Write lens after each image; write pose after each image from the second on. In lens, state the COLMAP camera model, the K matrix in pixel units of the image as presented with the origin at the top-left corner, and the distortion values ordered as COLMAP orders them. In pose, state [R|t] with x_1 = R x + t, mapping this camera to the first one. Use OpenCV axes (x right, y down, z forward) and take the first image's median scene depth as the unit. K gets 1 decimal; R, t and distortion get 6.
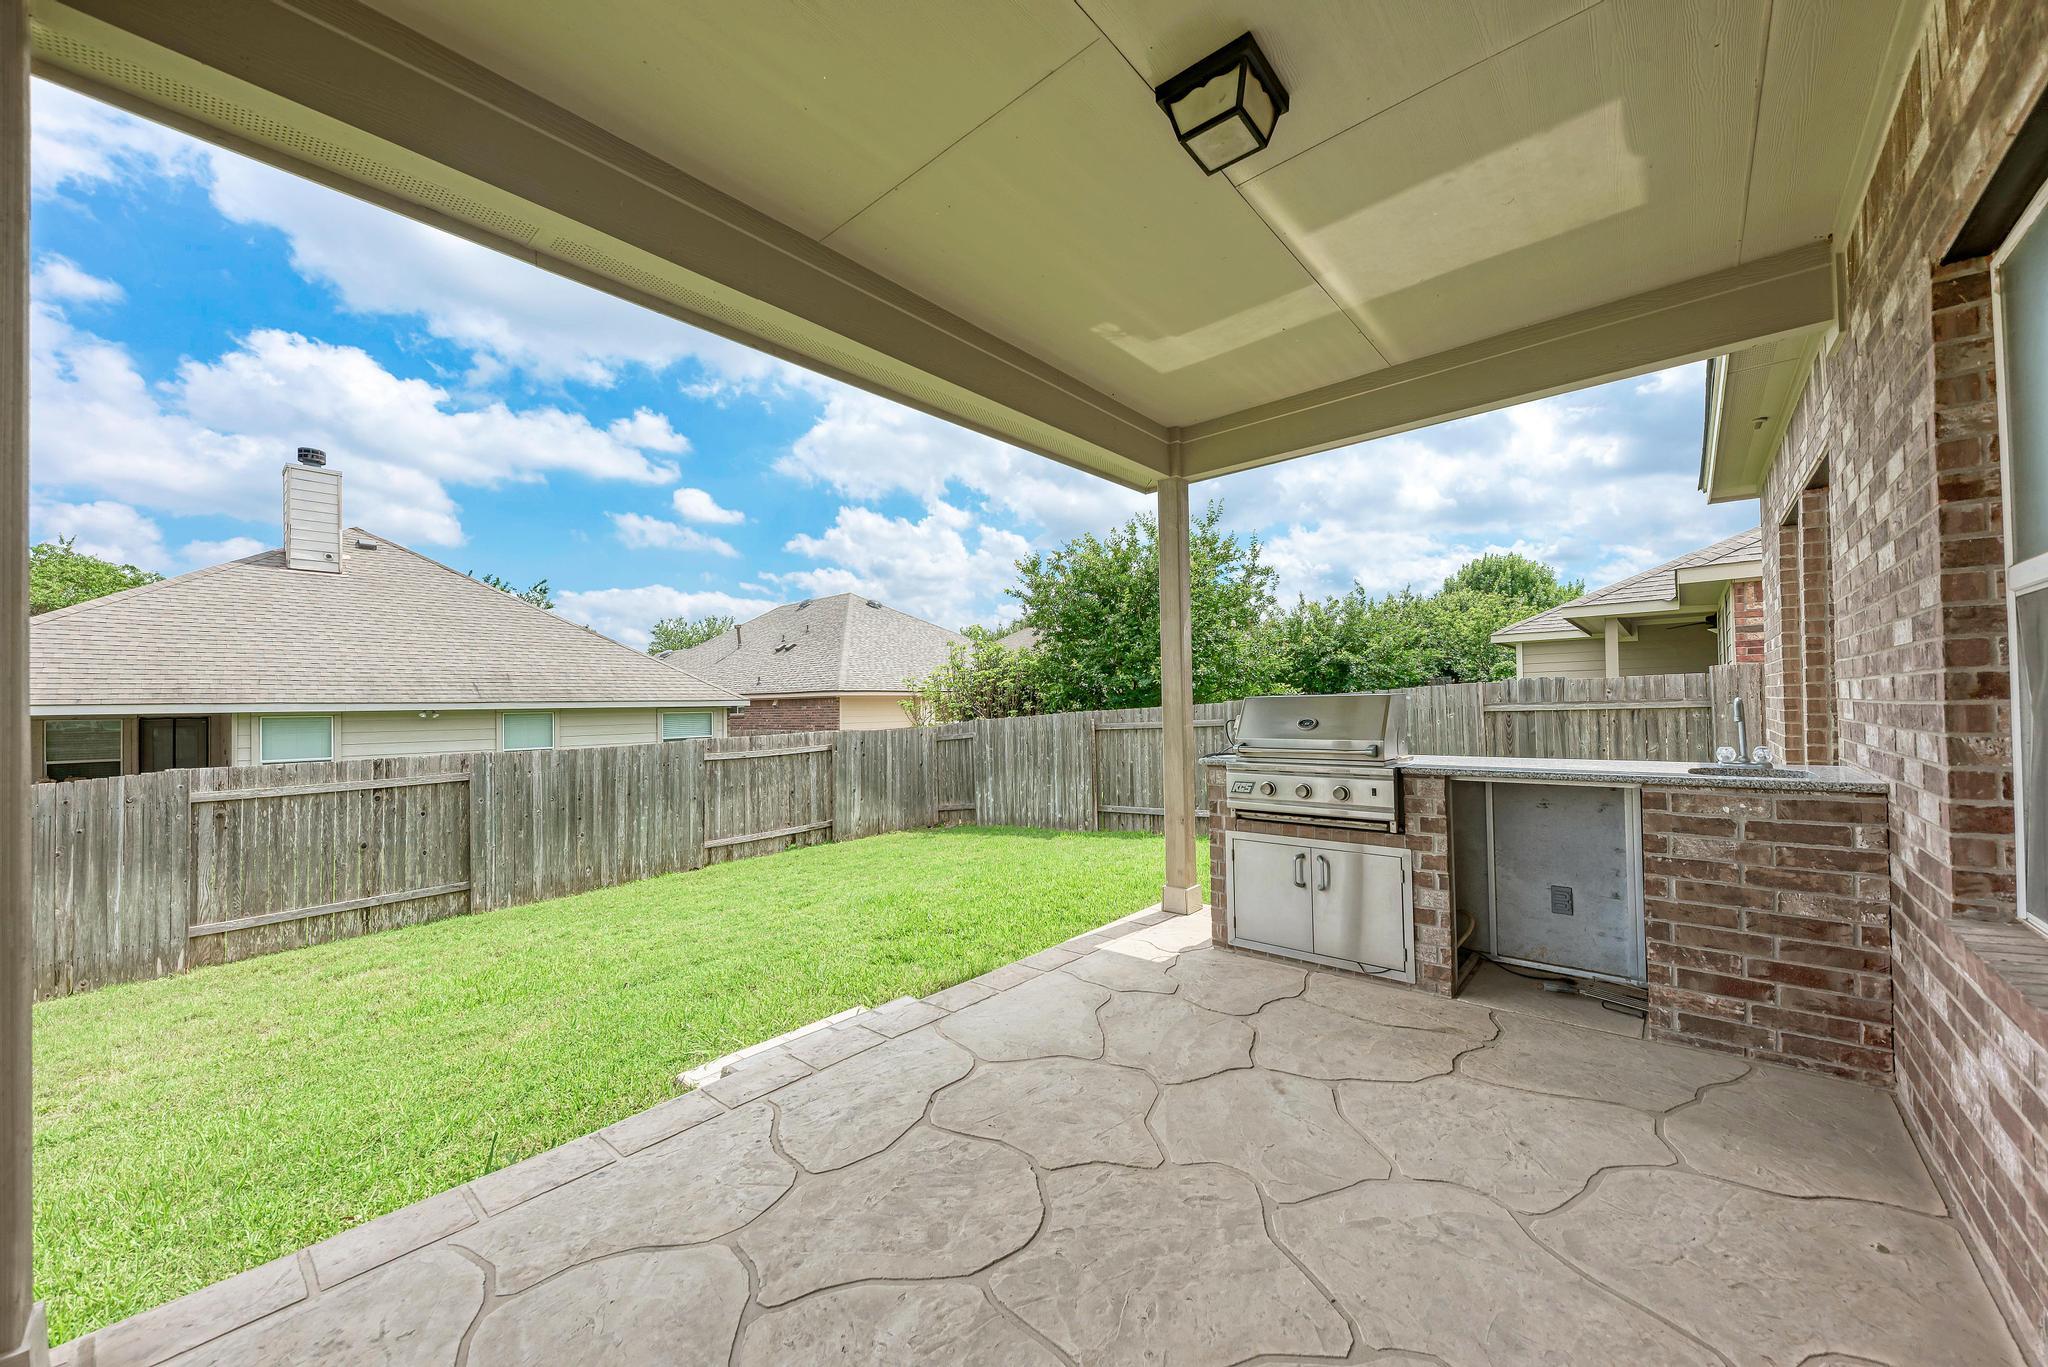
lens RADIAL K [[745.4, 0, 1026.7], [0, 745.4, 696.6], [0, 0, 1]] dist [0.015488, -0.007038]
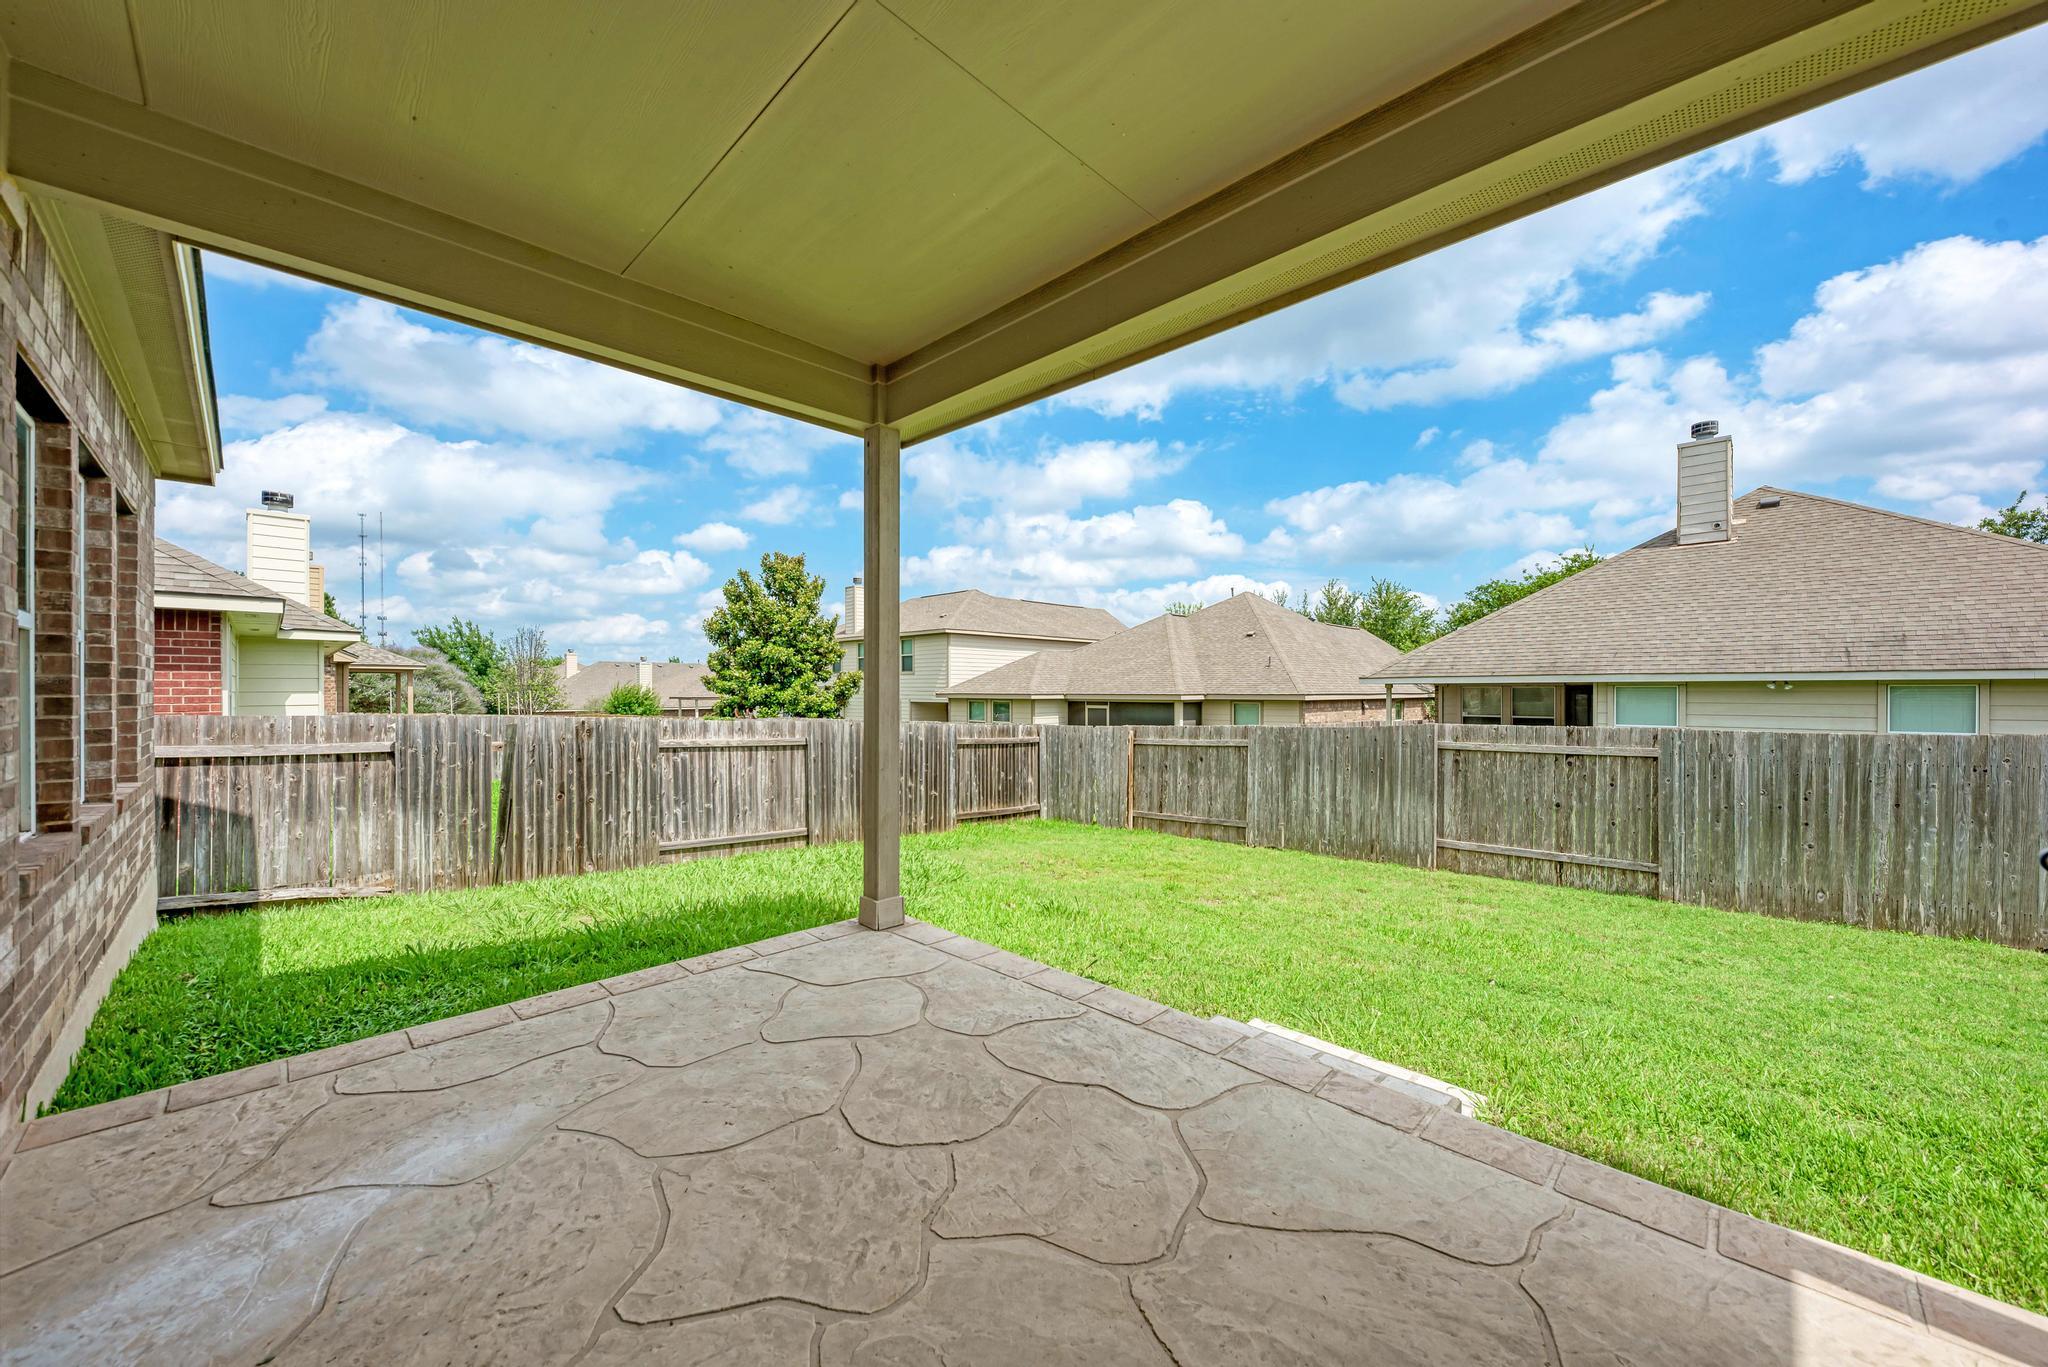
lens RADIAL K [[745.4, 0, 1026.7], [0, 745.4, 696.6], [0, 0, 1]] dist [0.015488, -0.007038]
pose [[-0.060595, 0.027237, -0.997791, 0.253817], [0.014976, 0.999540, 0.026376, 0.000050], [0.998050, -0.013344, -0.060975, 0.295429]]
